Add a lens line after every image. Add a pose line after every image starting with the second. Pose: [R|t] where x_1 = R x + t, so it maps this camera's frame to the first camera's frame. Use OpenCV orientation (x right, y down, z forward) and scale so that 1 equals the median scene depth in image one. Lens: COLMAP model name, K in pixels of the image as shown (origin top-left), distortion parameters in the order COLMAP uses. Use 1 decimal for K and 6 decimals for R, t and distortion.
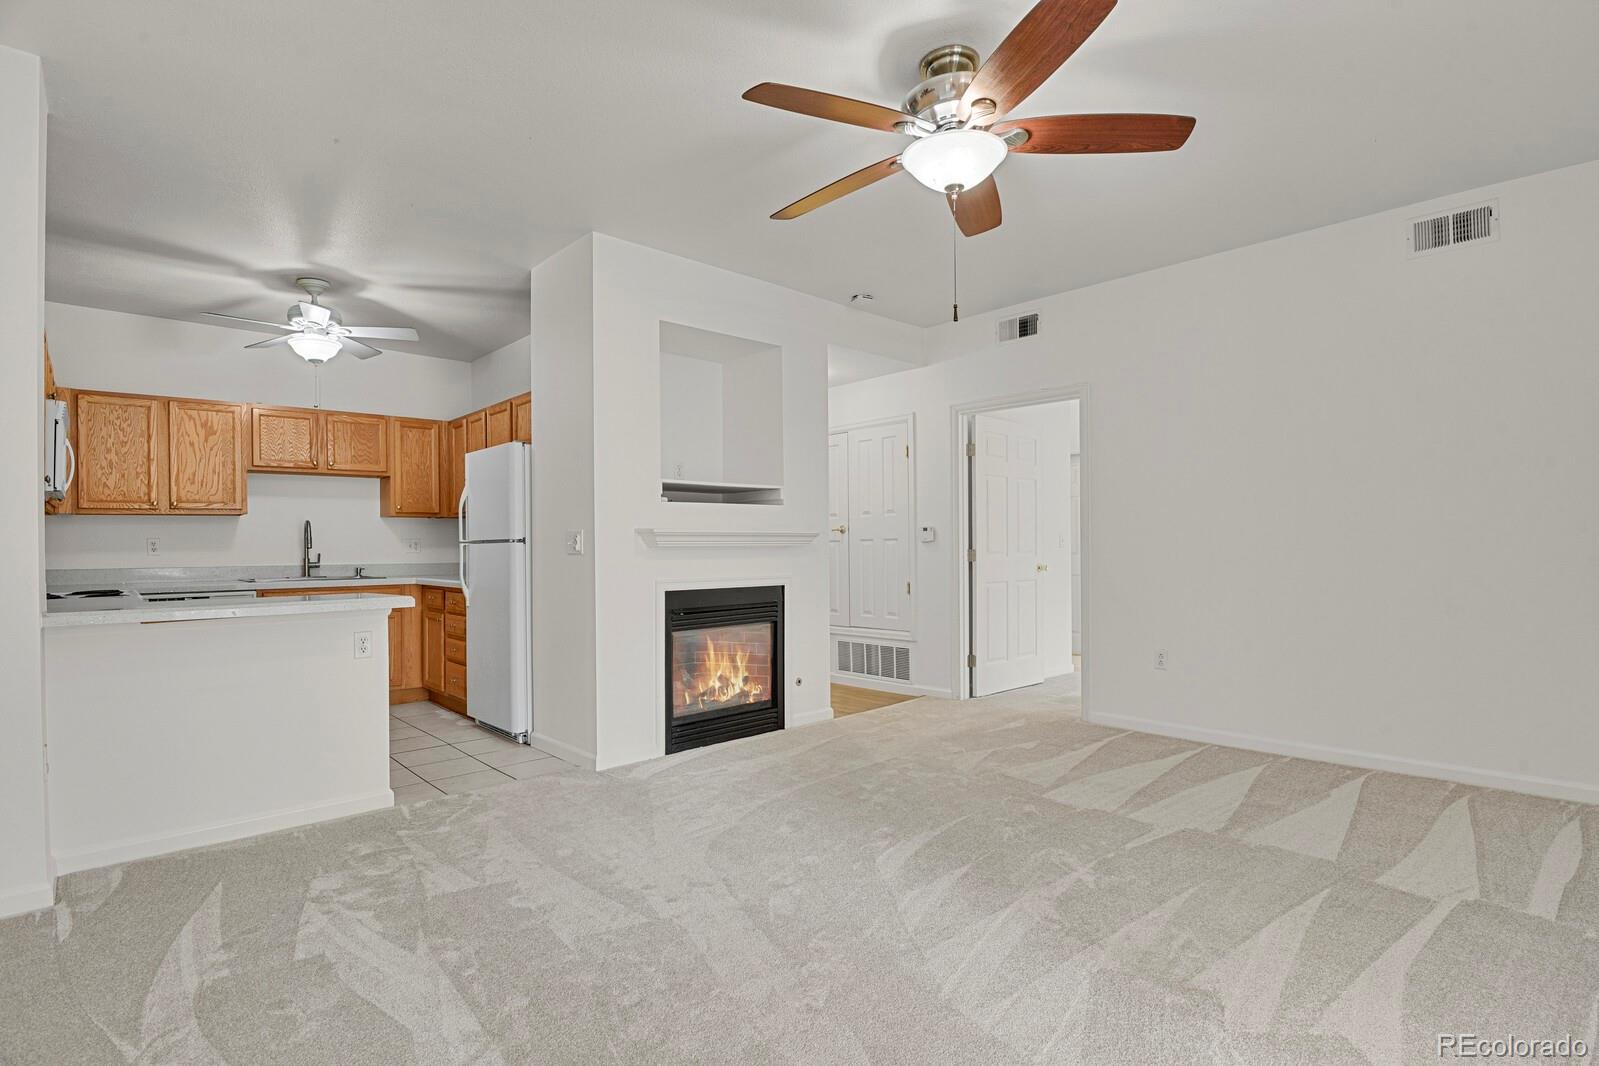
lens RADIAL K [[781.9, 0, 802.4], [0, 781.9, 538.5], [0, 0, 1]] dist [-0.016381, -0.010591]
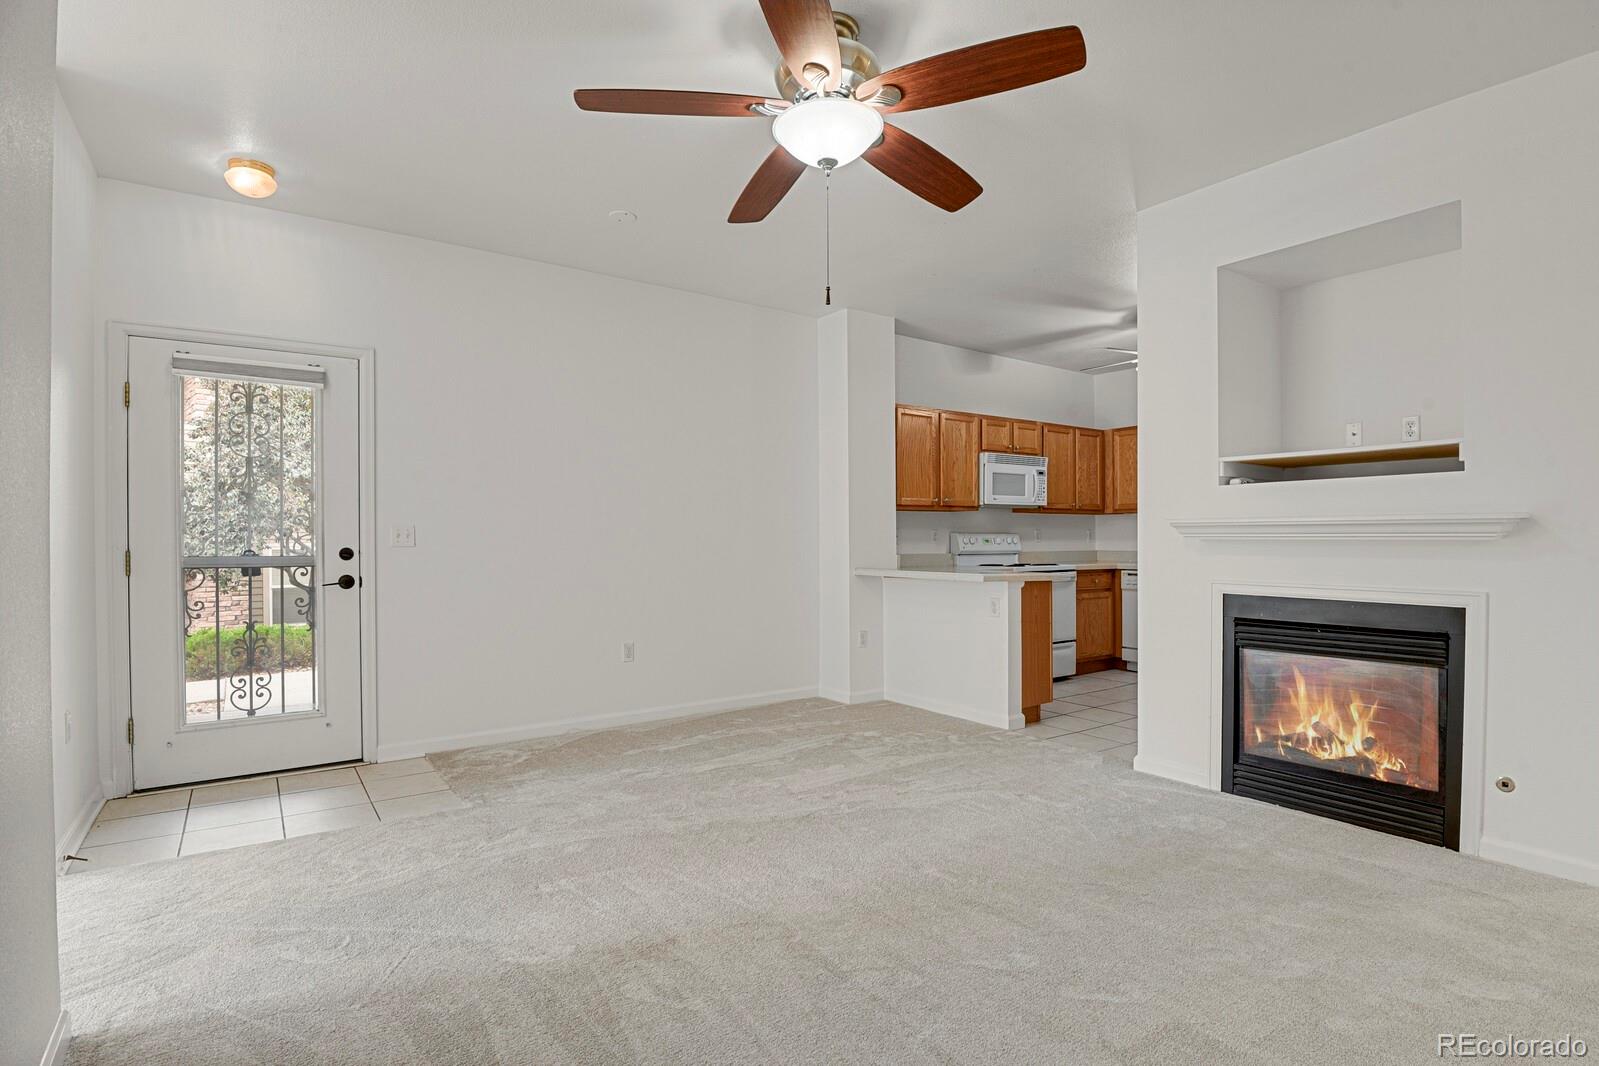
lens RADIAL K [[785.9, 0, 791.7], [0, 785.9, 540.1], [0, 0, 1]] dist [-0.027547, -0.000720]
pose [[-0.139401, 0.011520, -0.990169, 0.594899], [0.010250, 0.999896, 0.010190, -0.002640], [0.990183, -0.008729, -0.139504, 0.561169]]
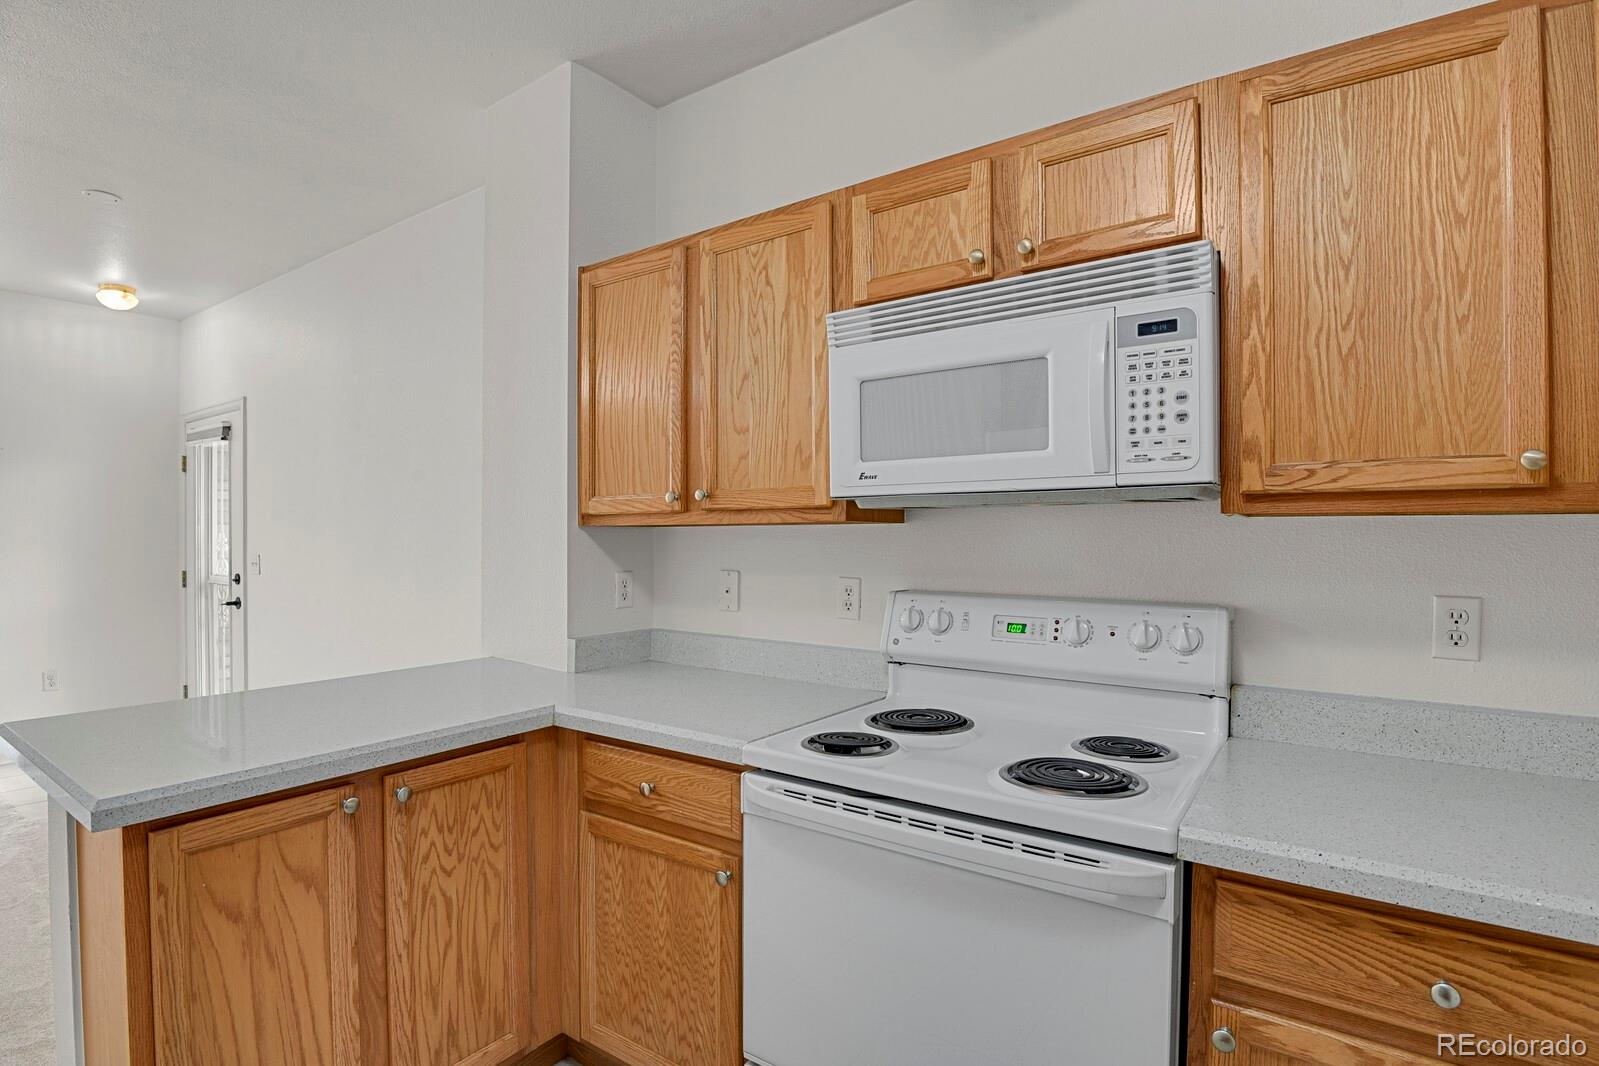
lens RADIAL K [[785.9, 0, 791.7], [0, 785.9, 540.1], [0, 0, 1]] dist [-0.027547, -0.000720]
pose [[-0.979531, 0.007136, -0.201166, -0.588006], [0.007773, 0.999967, -0.002377, -0.024045], [0.201142, -0.003892, -0.979554, 1.032731]]
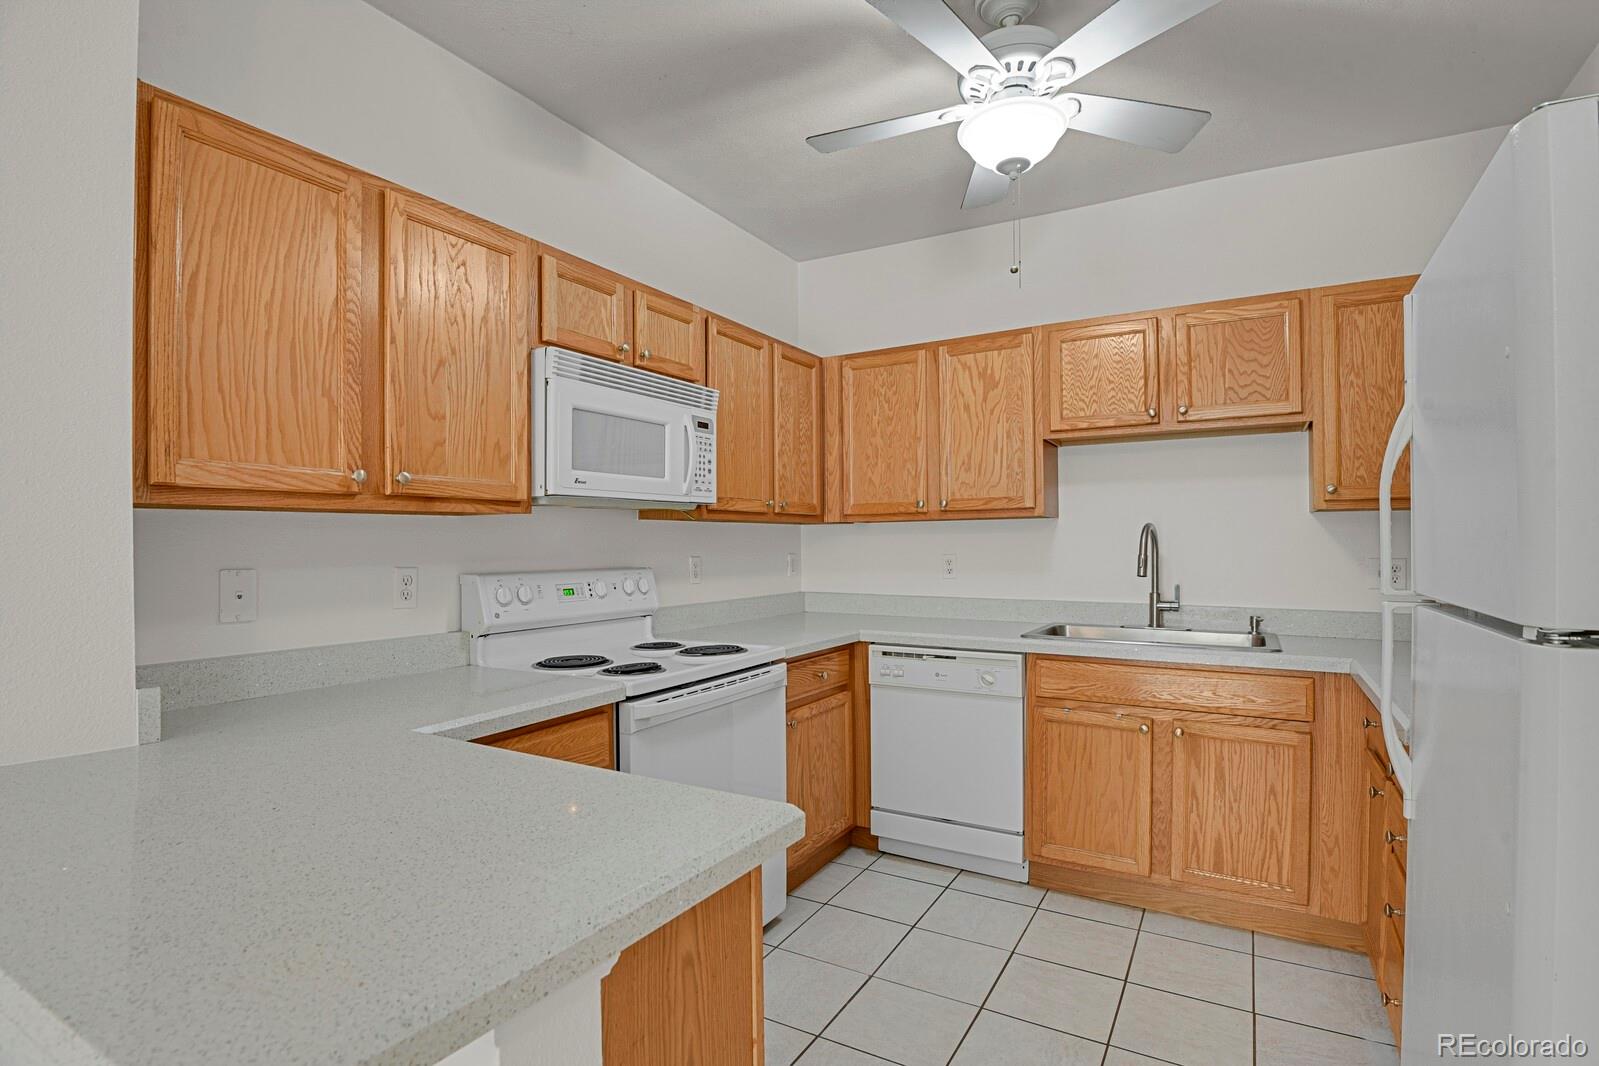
lens RADIAL K [[781.9, 0, 802.4], [0, 781.9, 538.5], [0, 0, 1]] dist [-0.016381, -0.010591]
pose [[0.292329, 0.004307, -0.956308, -0.222978], [0.008373, 0.999940, 0.007063, -0.021391], [0.956281, -0.010072, 0.292275, 0.698986]]
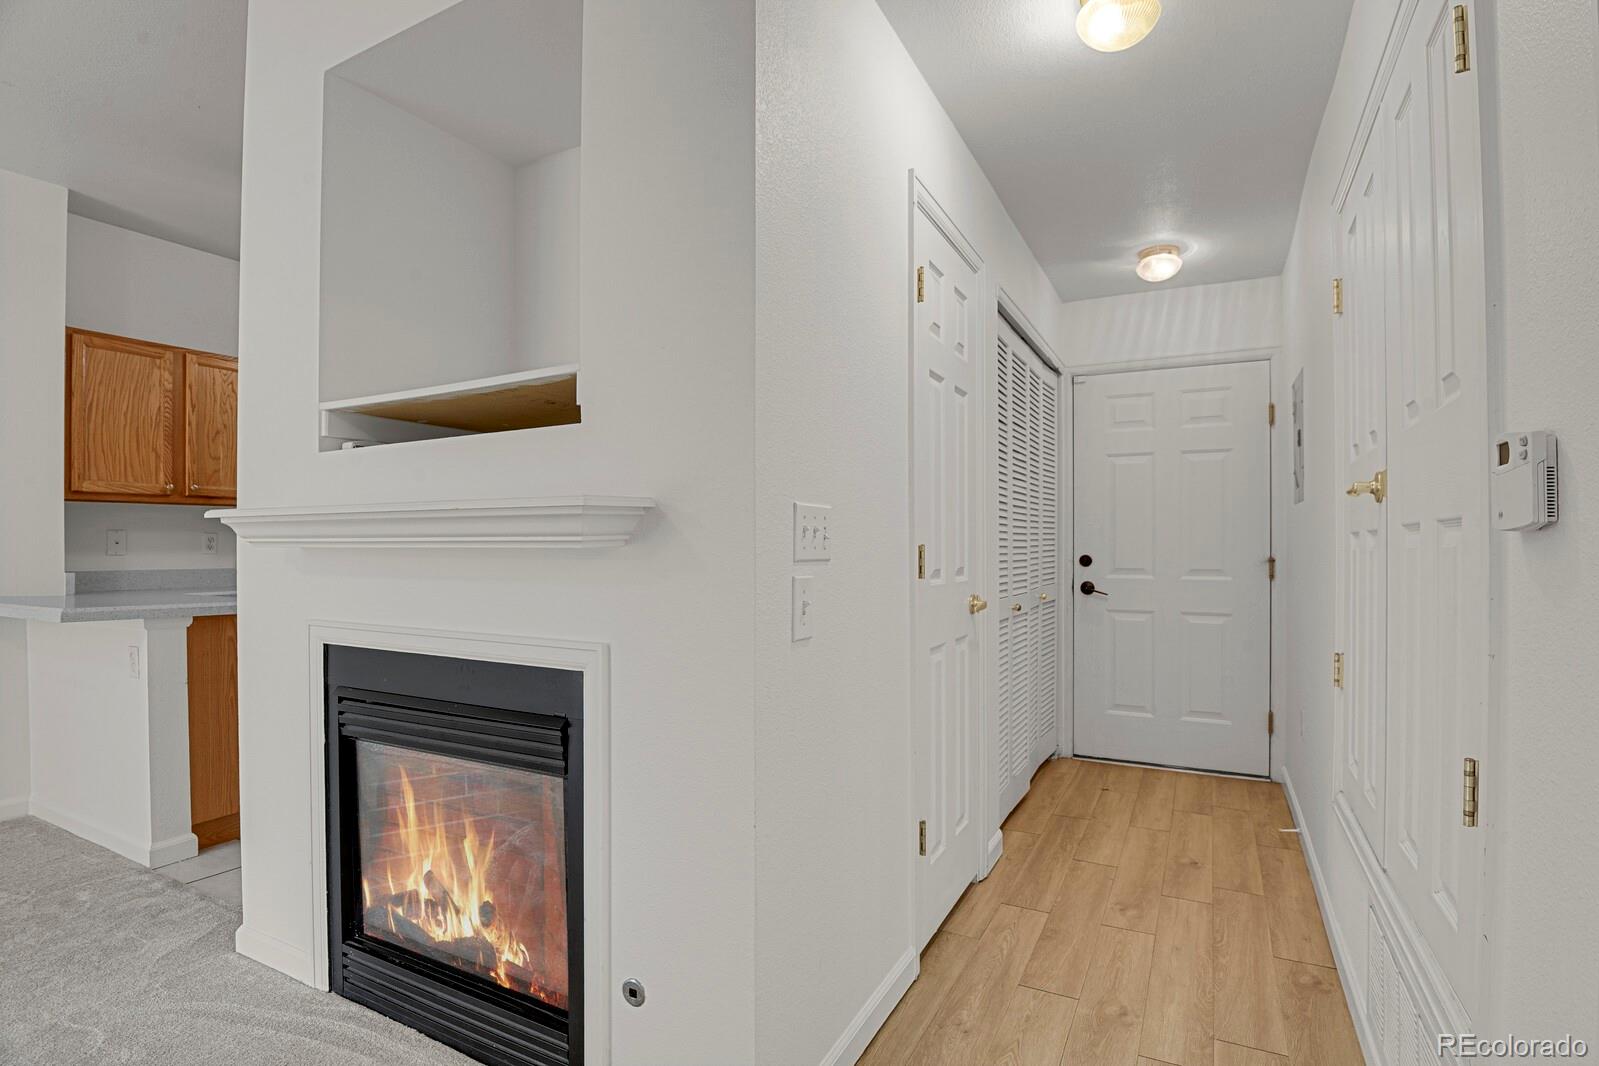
lens RADIAL K [[785.9, 0, 791.7], [0, 785.9, 540.1], [0, 0, 1]] dist [-0.027547, -0.000720]
pose [[0.323419, 0.001364, -0.946255, 0.298007], [0.005784, 0.999977, 0.003418, 0.004248], [0.946238, -0.006579, 0.323404, 0.941770]]
